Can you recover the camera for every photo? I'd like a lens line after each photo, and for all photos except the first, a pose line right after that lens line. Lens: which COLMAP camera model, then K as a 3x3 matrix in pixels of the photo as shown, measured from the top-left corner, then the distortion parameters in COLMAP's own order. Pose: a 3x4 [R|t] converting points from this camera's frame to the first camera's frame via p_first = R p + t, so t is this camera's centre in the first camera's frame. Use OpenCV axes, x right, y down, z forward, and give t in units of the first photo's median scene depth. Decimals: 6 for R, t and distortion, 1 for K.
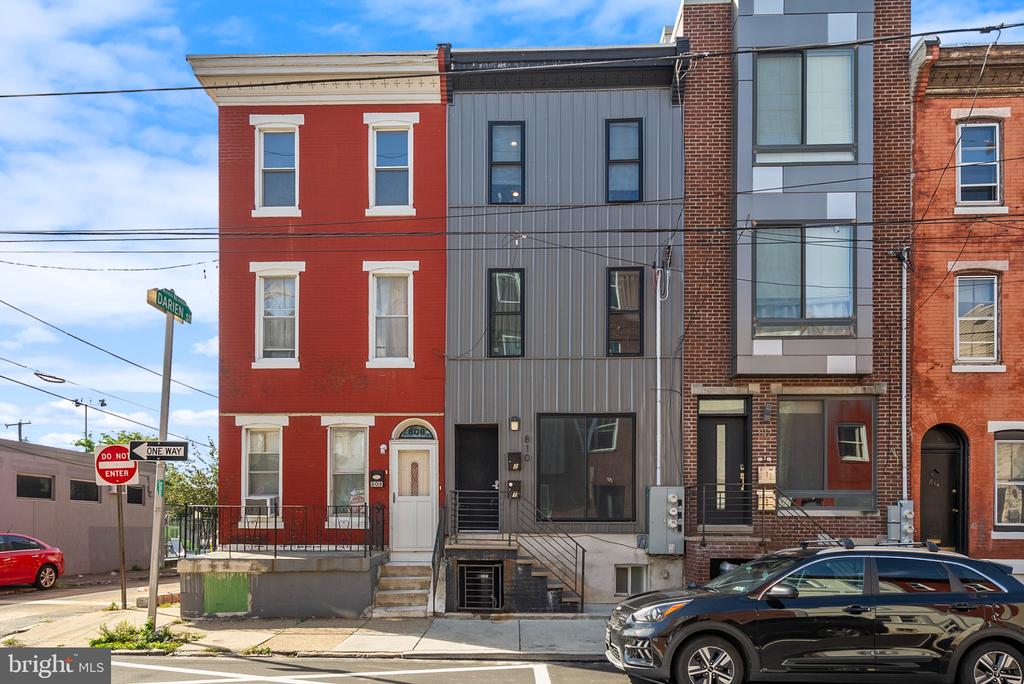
lens RADIAL K [[598.5, 0, 512.3], [0, 598.5, 352.8], [0, 0, 1]] dist [0.006787, -0.002034]
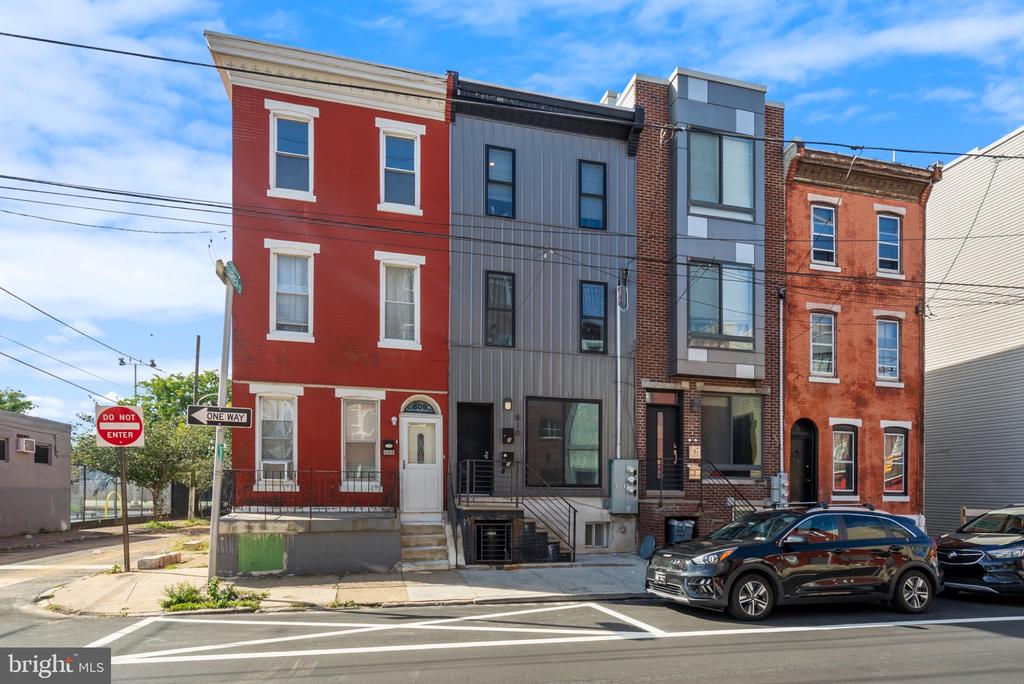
lens RADIAL K [[520.4, 0, 512.9], [0, 520.4, 332.3], [0, 0, 1]] dist [-0.003698, 0.001936]
pose [[0.963678, 0.082169, 0.254113, -0.256820], [-0.079195, 0.996618, -0.021928, -0.000962], [-0.255056, 0.001007, 0.966926, 0.001466]]
